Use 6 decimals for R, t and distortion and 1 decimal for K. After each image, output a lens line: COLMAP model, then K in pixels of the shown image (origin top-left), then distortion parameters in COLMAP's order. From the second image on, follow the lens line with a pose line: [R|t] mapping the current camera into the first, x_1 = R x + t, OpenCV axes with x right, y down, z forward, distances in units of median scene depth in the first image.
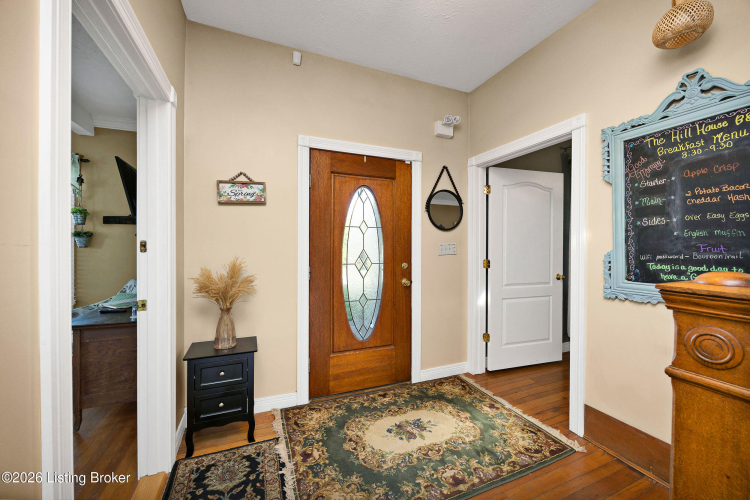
lens RADIAL K [[288.6, 0, 377.9], [0, 288.6, 246.7], [0, 0, 1]] dist [-0.000098, -0.000072]
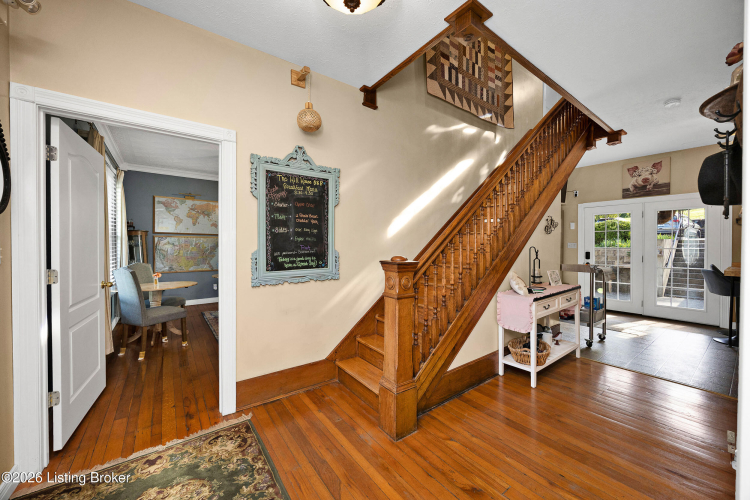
lens RADIAL K [[288.6, 0, 381.8], [0, 288.6, 250.3], [0, 0, 1]] dist [-0.000098, -0.000072]
pose [[-0.242133, -0.014740, 0.970131, -0.635067], [0.005615, 0.999847, 0.016593, -0.002758], [-0.970227, 0.009465, -0.242013, 0.821901]]
